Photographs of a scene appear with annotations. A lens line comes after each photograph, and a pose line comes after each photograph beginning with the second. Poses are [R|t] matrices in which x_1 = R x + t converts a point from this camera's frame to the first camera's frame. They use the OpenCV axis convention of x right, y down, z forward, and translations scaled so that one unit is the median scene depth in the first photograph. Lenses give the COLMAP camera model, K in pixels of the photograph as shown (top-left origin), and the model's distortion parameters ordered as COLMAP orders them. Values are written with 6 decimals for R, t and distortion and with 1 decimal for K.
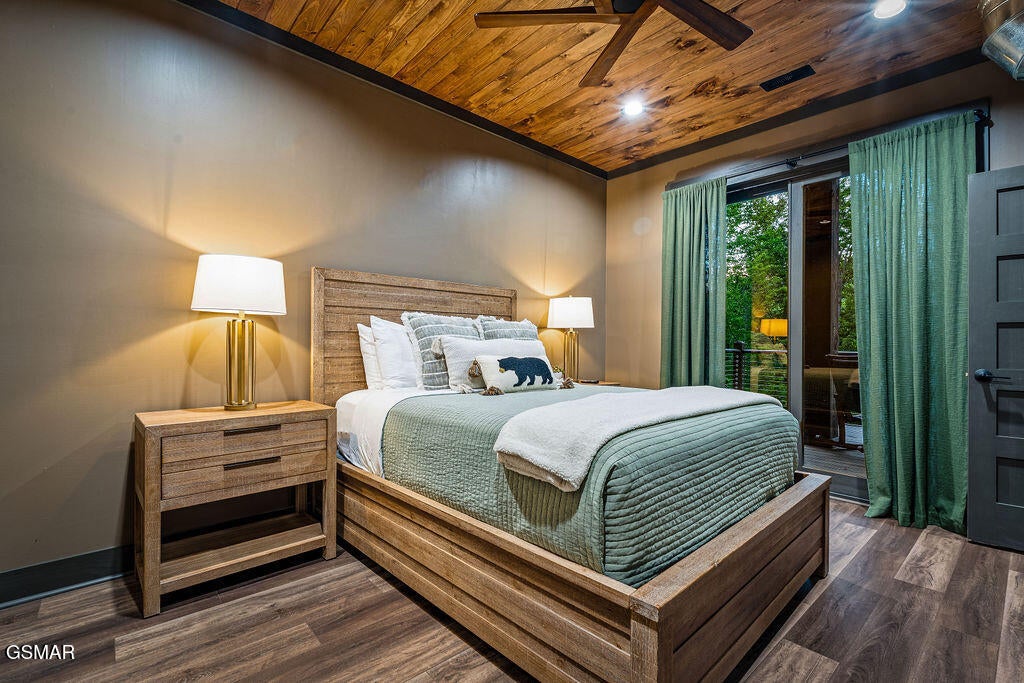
lens RADIAL K [[453.3, 0, 509.4], [0, 453.3, 343.4], [0, 0, 1]] dist [0.002408, -0.000402]
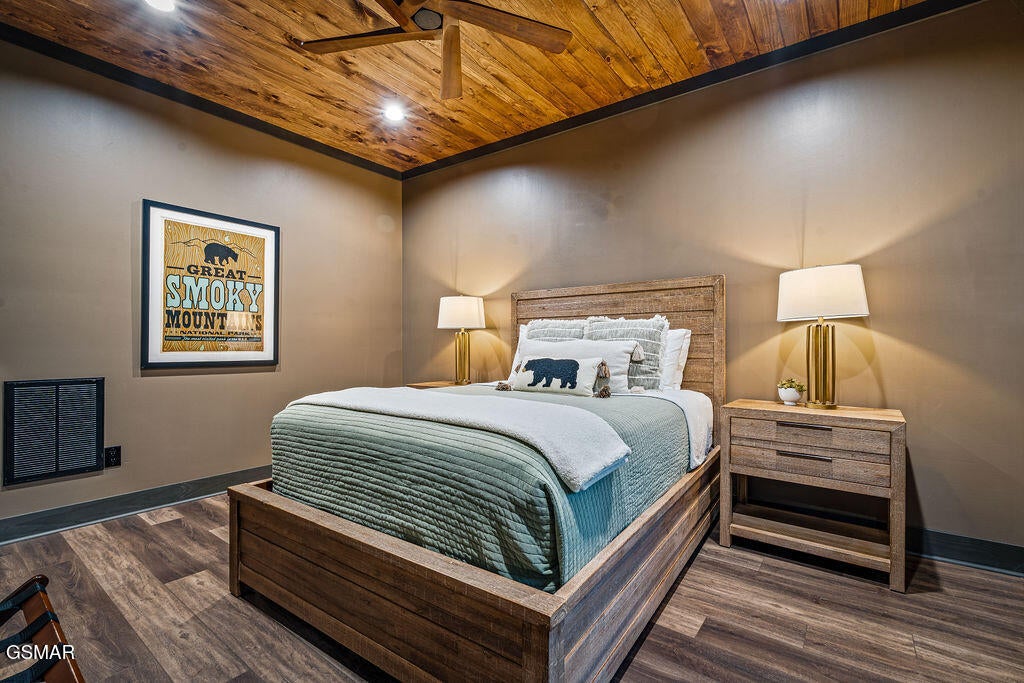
lens RADIAL K [[453.3, 0, 510.4], [0, 453.3, 342.2], [0, 0, 1]] dist [0.002408, -0.000402]
pose [[0.215327, -0.022899, -0.976273, 0.903489], [-0.002863, 0.999706, -0.024080, 0.018619], [0.976538, 0.007980, 0.215198, 0.661220]]
